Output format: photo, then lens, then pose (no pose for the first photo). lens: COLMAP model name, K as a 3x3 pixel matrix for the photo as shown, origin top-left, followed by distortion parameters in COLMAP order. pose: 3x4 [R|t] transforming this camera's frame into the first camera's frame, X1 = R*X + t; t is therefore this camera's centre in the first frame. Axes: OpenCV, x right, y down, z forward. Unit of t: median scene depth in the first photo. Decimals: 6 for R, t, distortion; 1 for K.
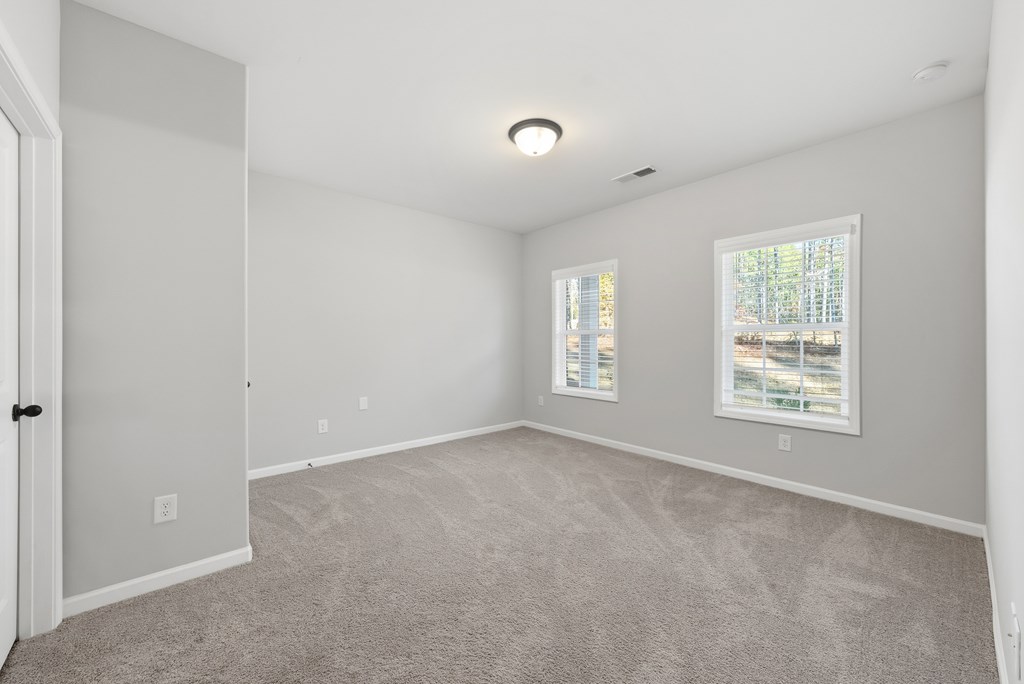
lens RADIAL K [[395.0, 0, 507.4], [0, 395.0, 336.4], [0, 0, 1]] dist [-0.002575, -0.000105]
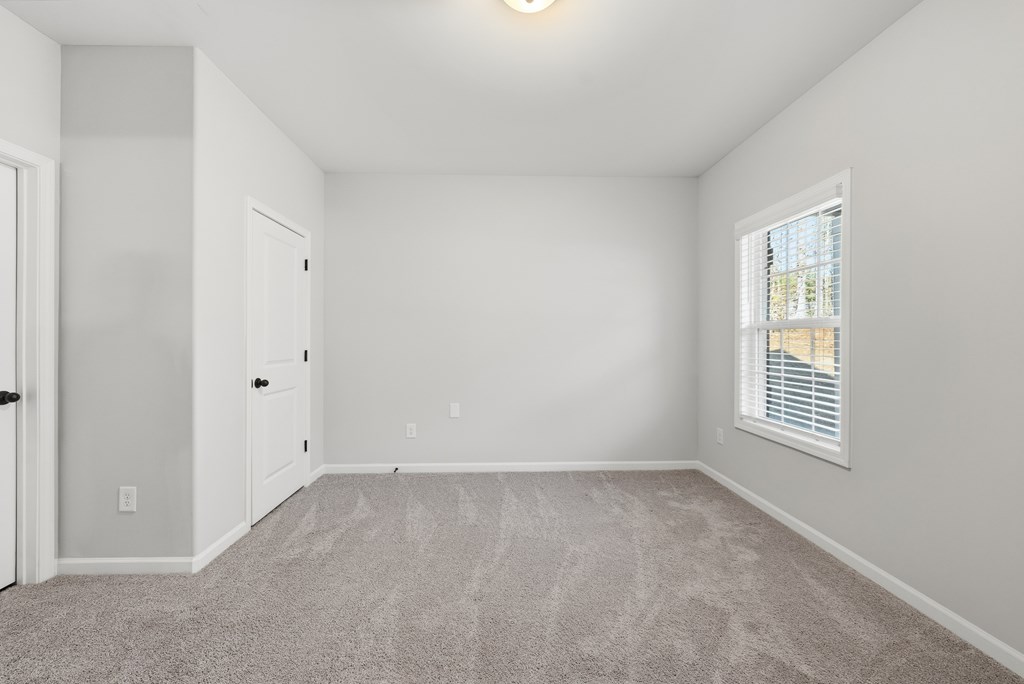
lens RADIAL K [[395.0, 0, 507.4], [0, 395.0, 336.4], [0, 0, 1]] dist [-0.002575, -0.000105]
pose [[0.777406, -0.000460, -0.629000, 0.311056], [0.005044, 0.999972, 0.005502, 0.002187], [0.628979, -0.007450, 0.777386, 0.444955]]
